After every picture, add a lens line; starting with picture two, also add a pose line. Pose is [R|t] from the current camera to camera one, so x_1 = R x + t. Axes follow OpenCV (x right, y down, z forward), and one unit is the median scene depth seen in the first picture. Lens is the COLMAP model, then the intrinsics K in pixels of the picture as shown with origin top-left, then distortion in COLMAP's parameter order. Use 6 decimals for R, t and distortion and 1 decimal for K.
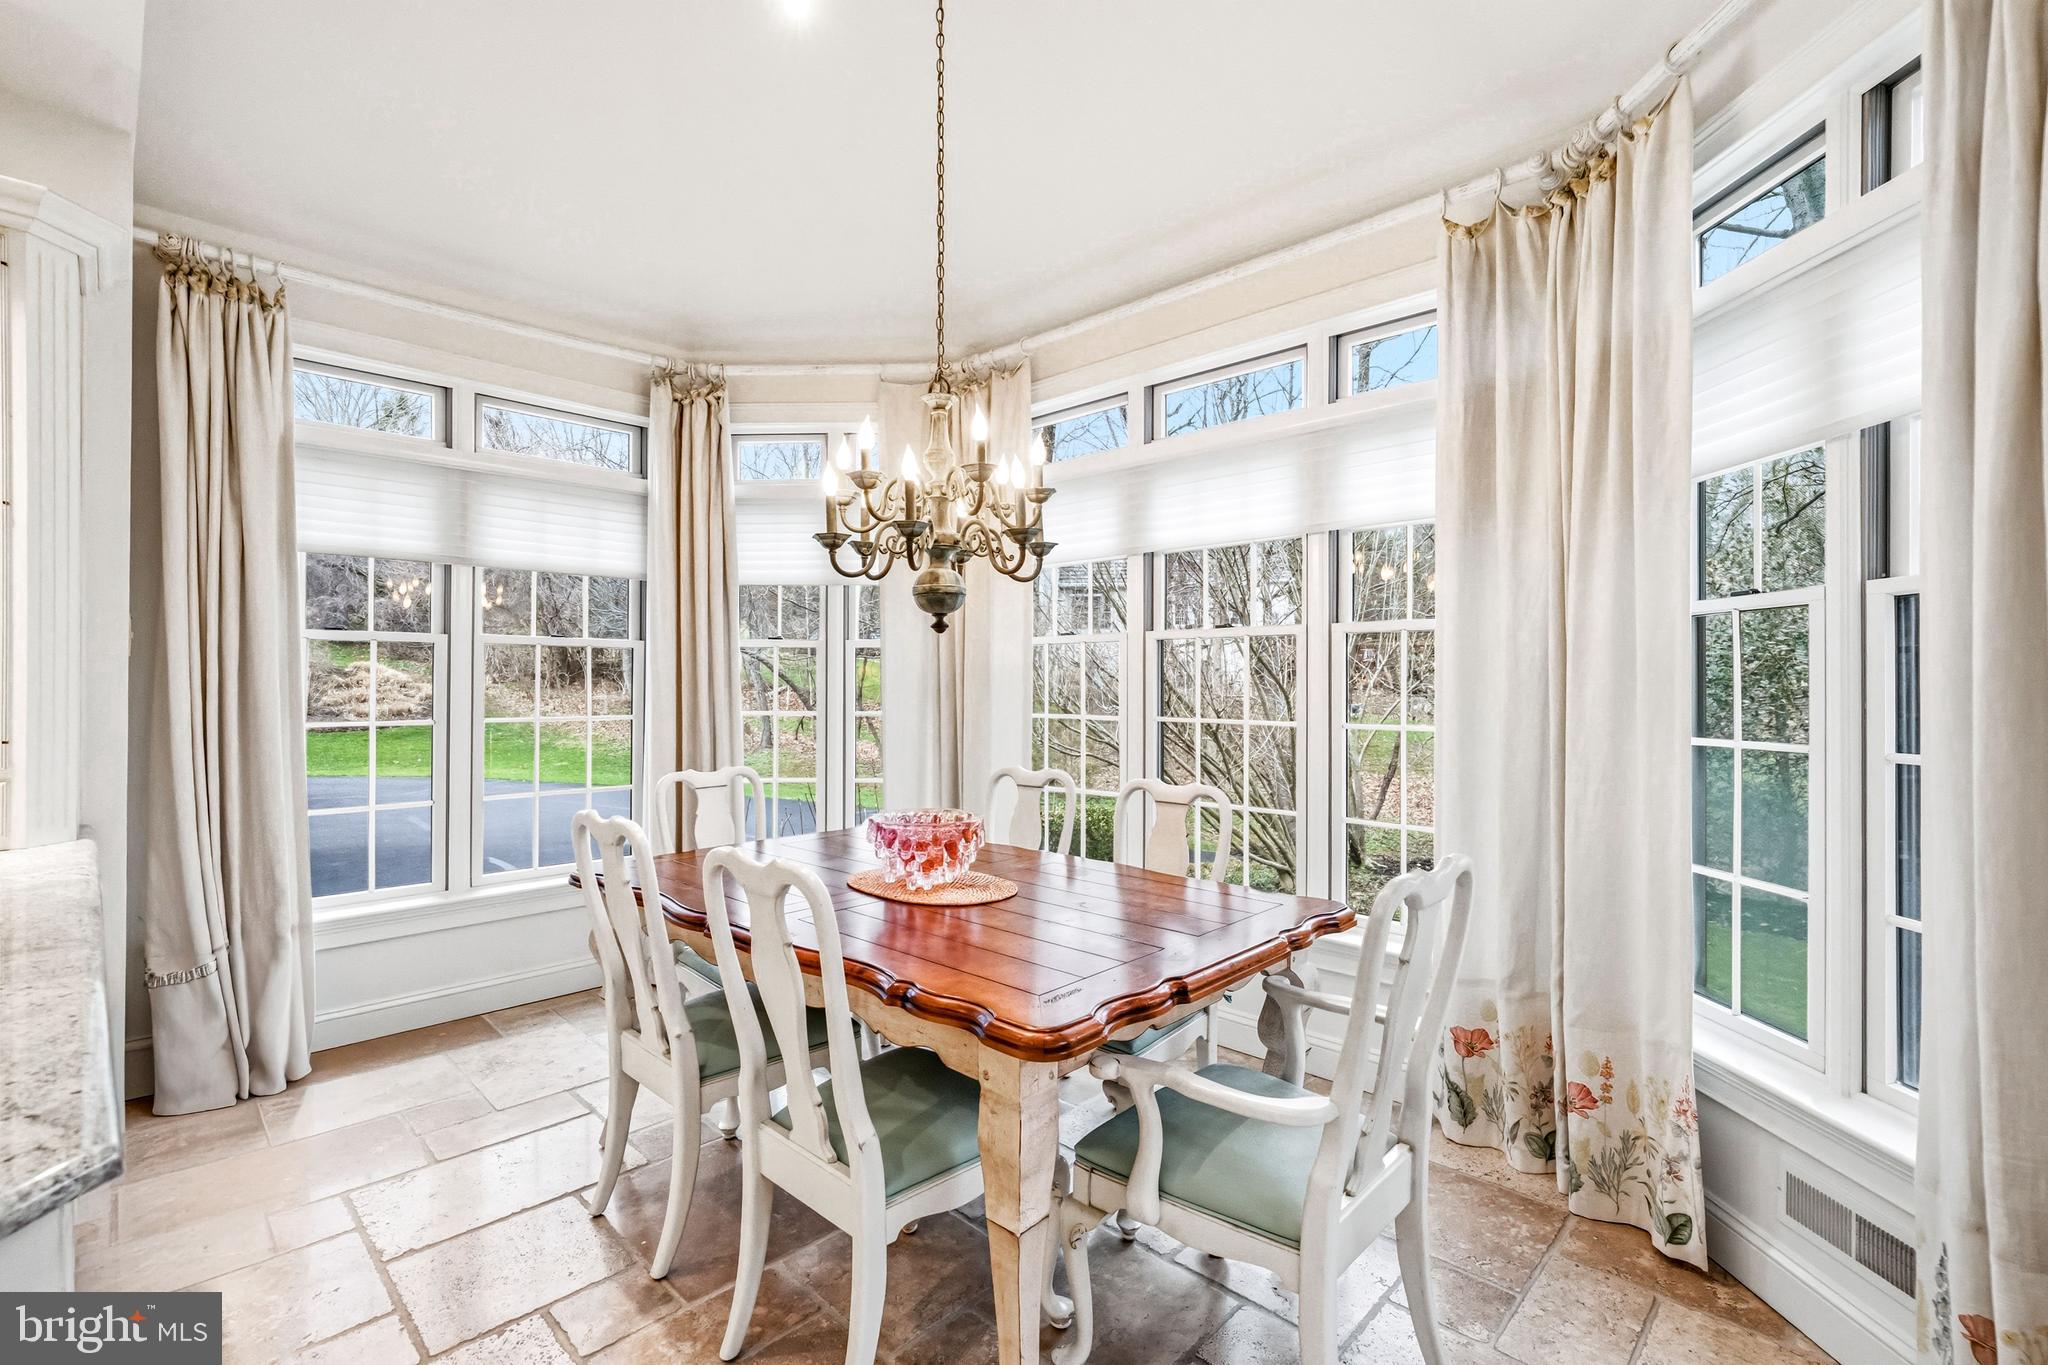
lens RADIAL K [[908.6, 0, 1039.2], [0, 908.6, 677.7], [0, 0, 1]] dist [0.000249, 0.000004]
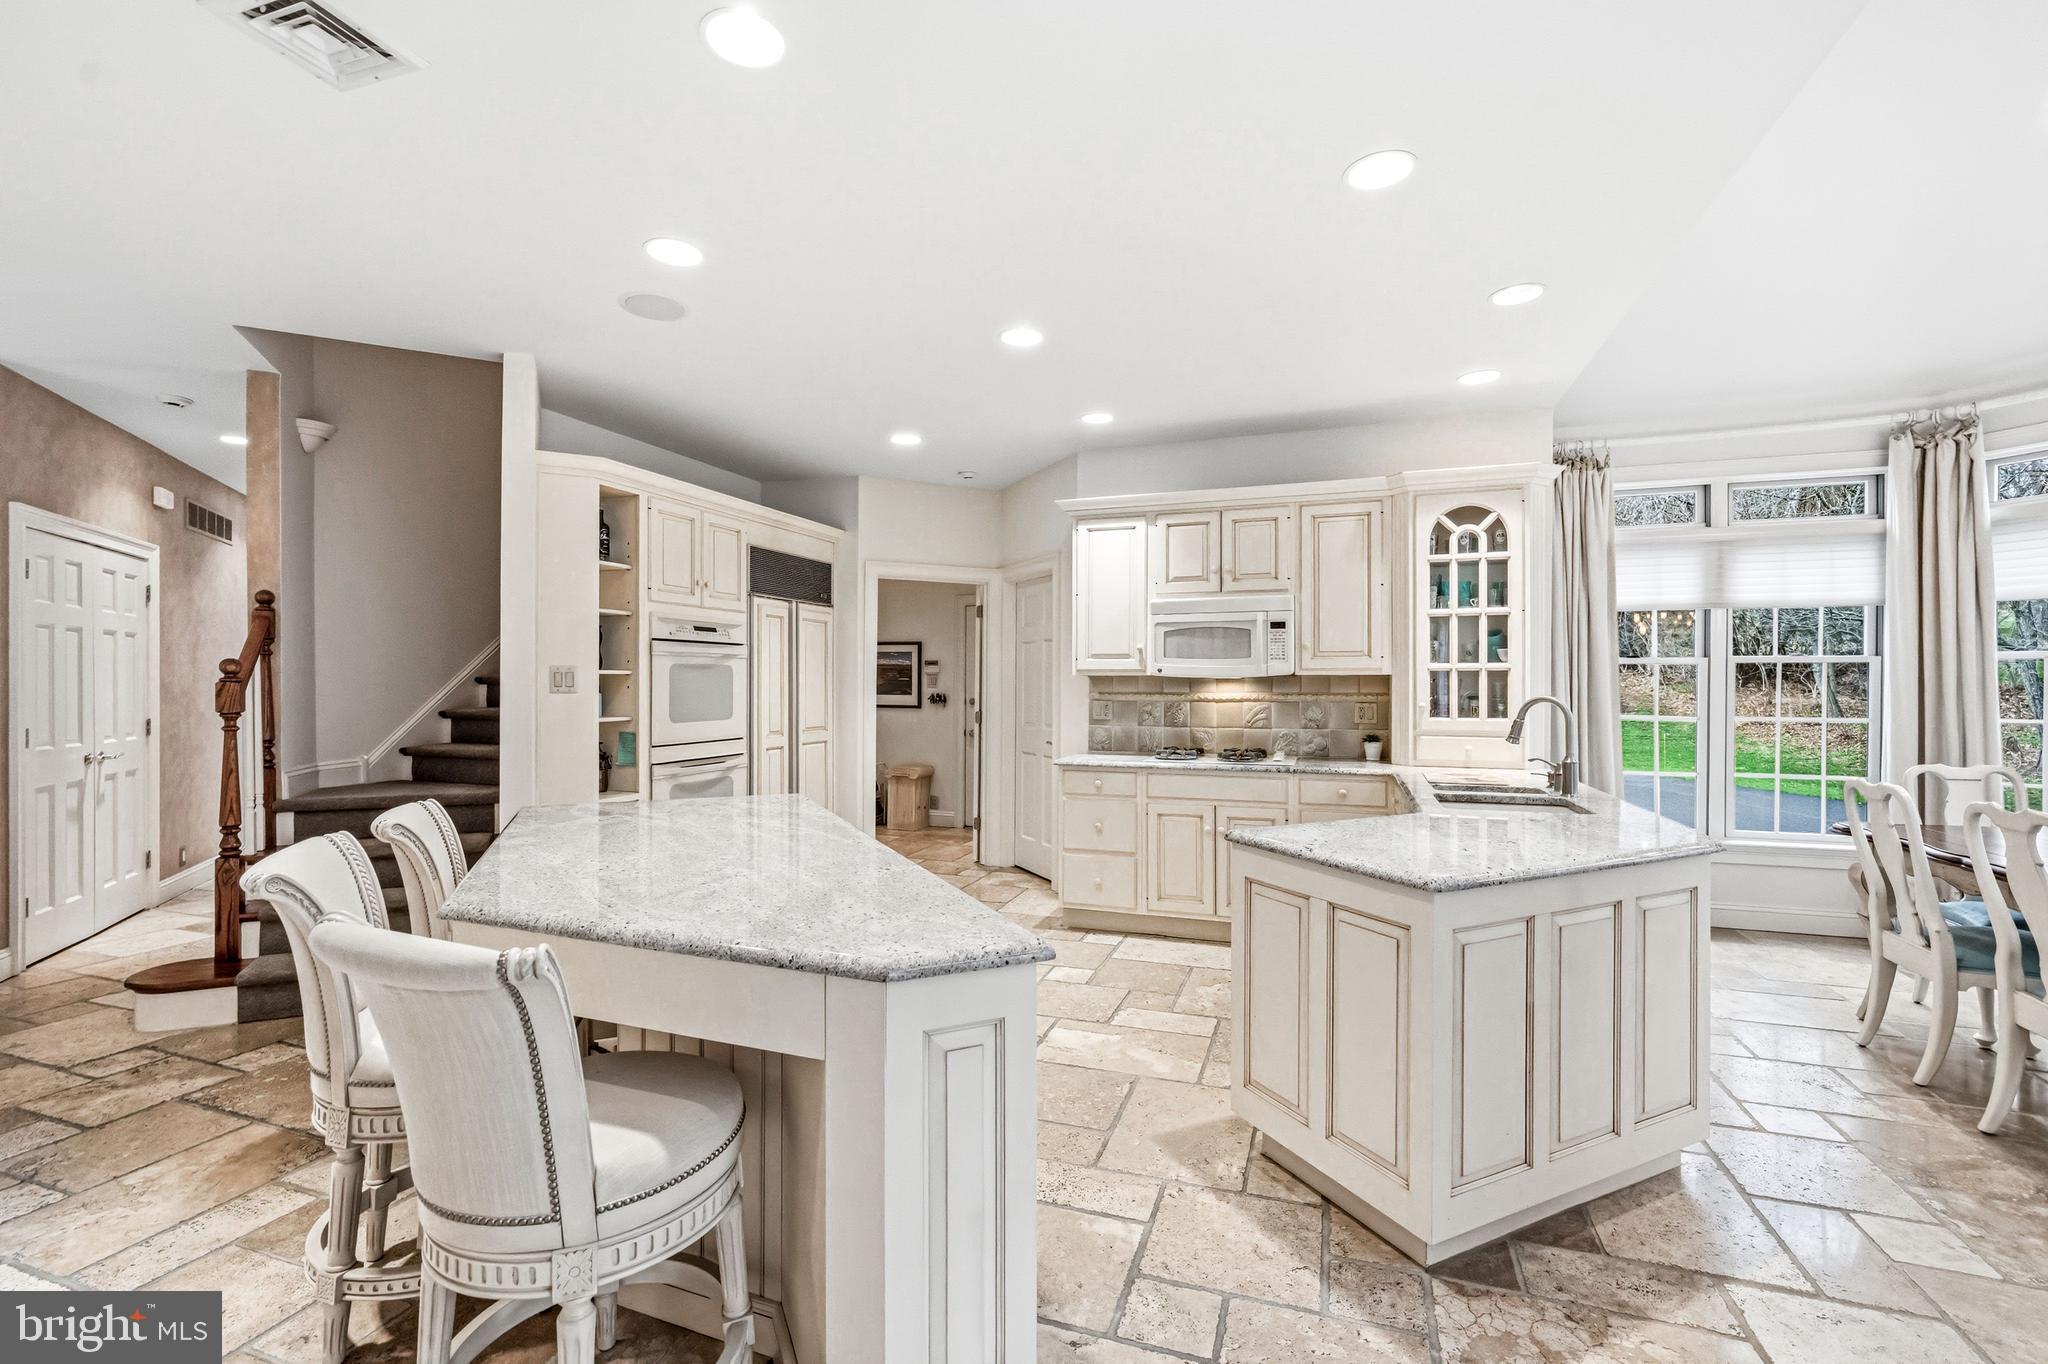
lens RADIAL K [[875.5, 0, 1033.2], [0, 875.5, 685.9], [0, 0, 1]] dist [-0.000376, 0.000986]
pose [[0.407724, 0.002992, -0.913100, 0.213047], [0.003449, 0.999982, 0.004817, -0.015273], [0.913099, -0.005114, 0.407707, -0.646115]]
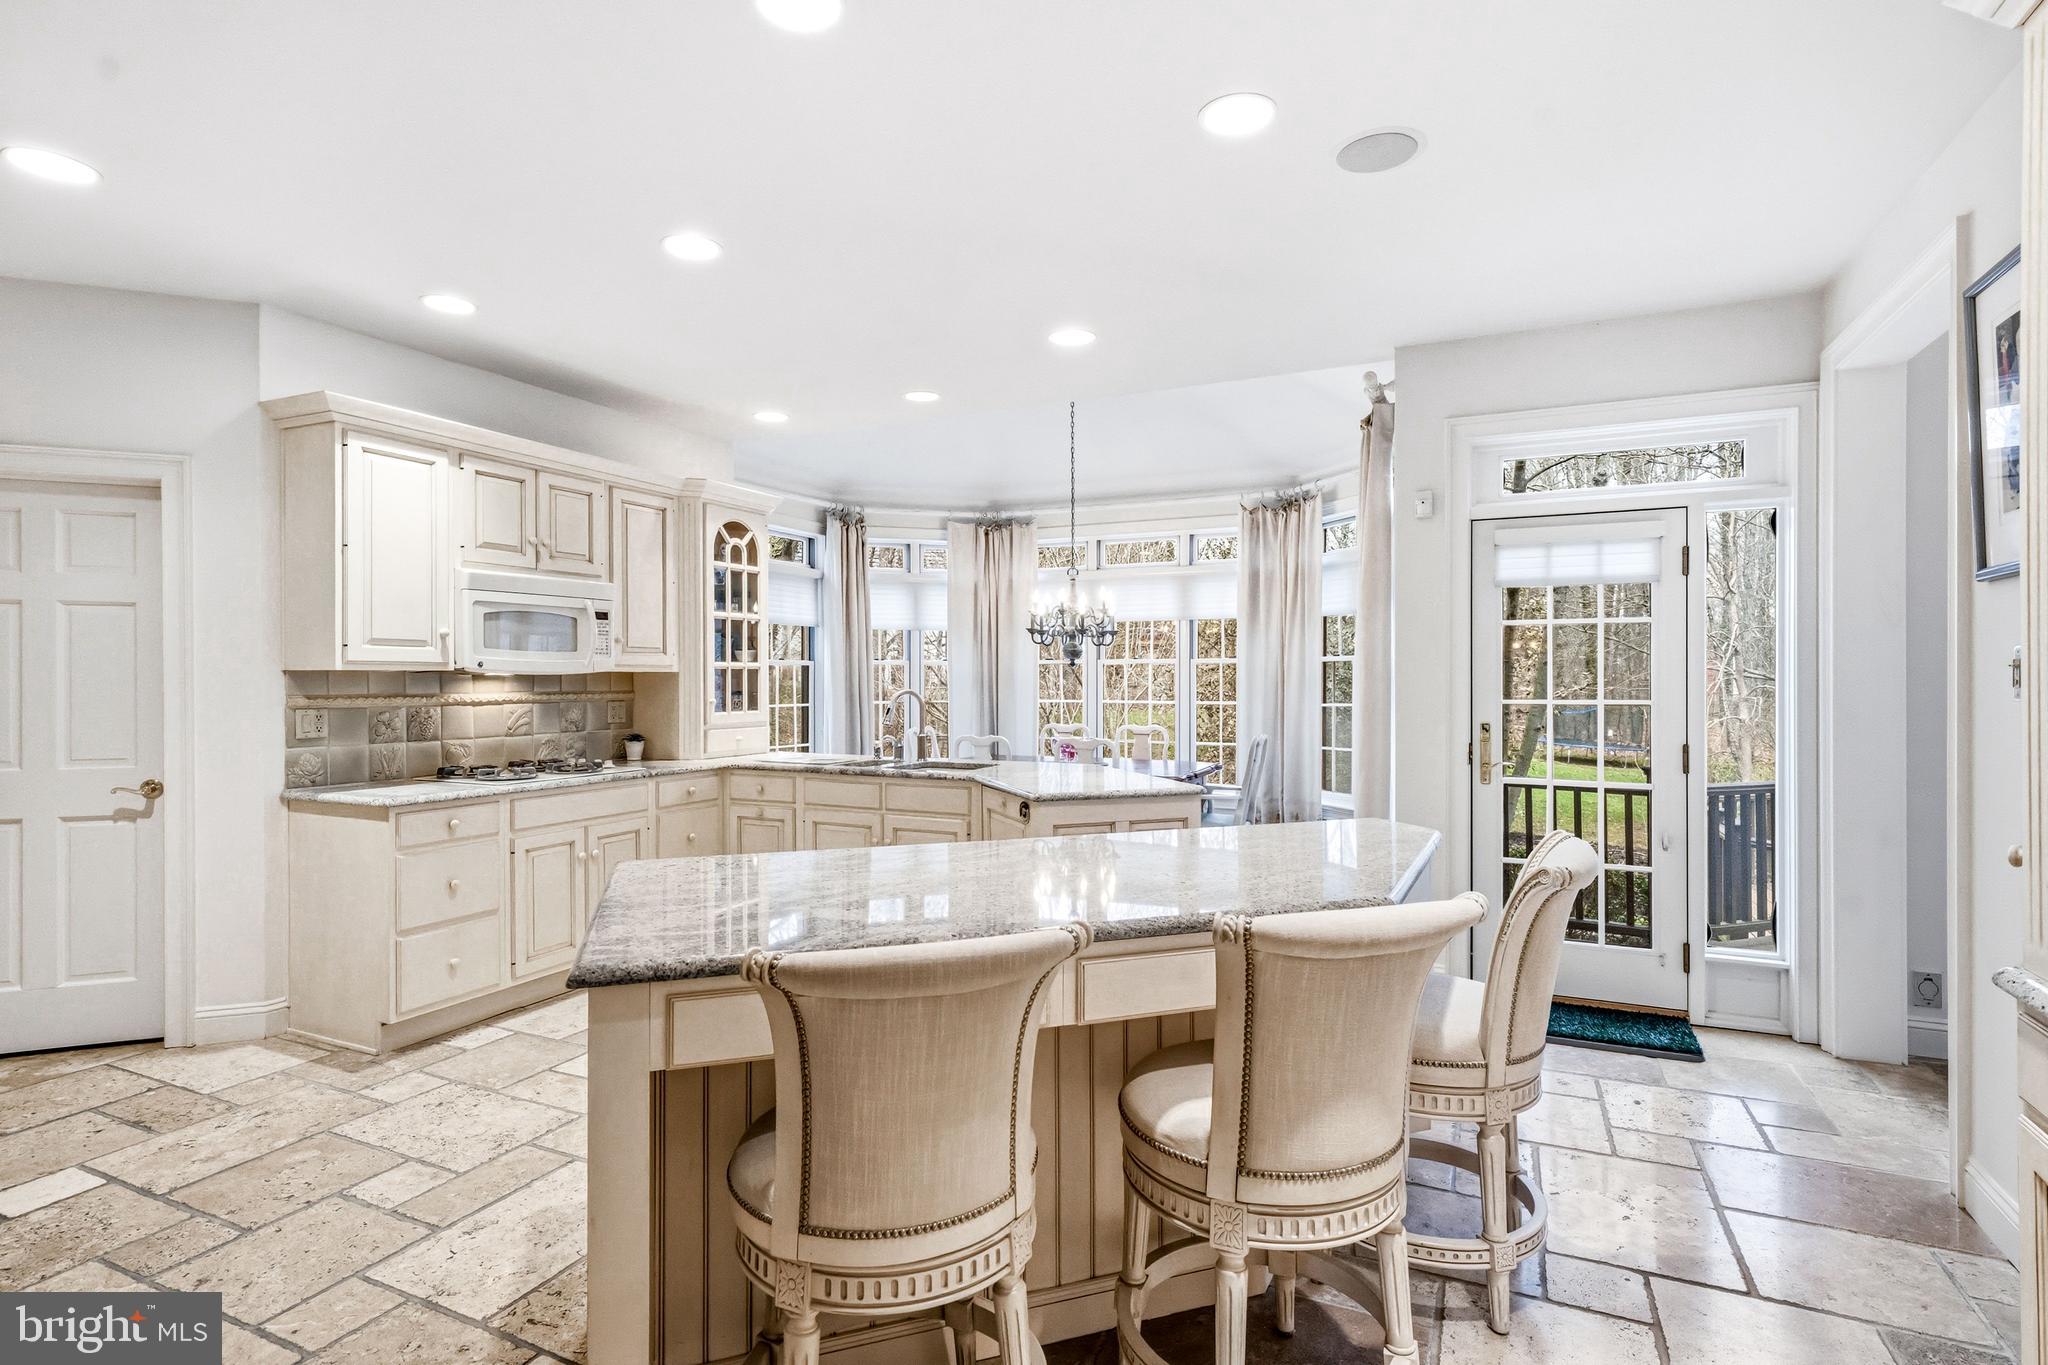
lens RADIAL K [[1015.1, 0, 1023.9], [0, 1015.1, 683.5], [0, 0, 1]] dist [0.003092, 0.000501]
pose [[0.949828, -0.003183, 0.312756, -0.917164], [0.000191, 0.999954, 0.009596, -0.022382], [-0.312772, -0.009055, 0.949785, -1.361799]]
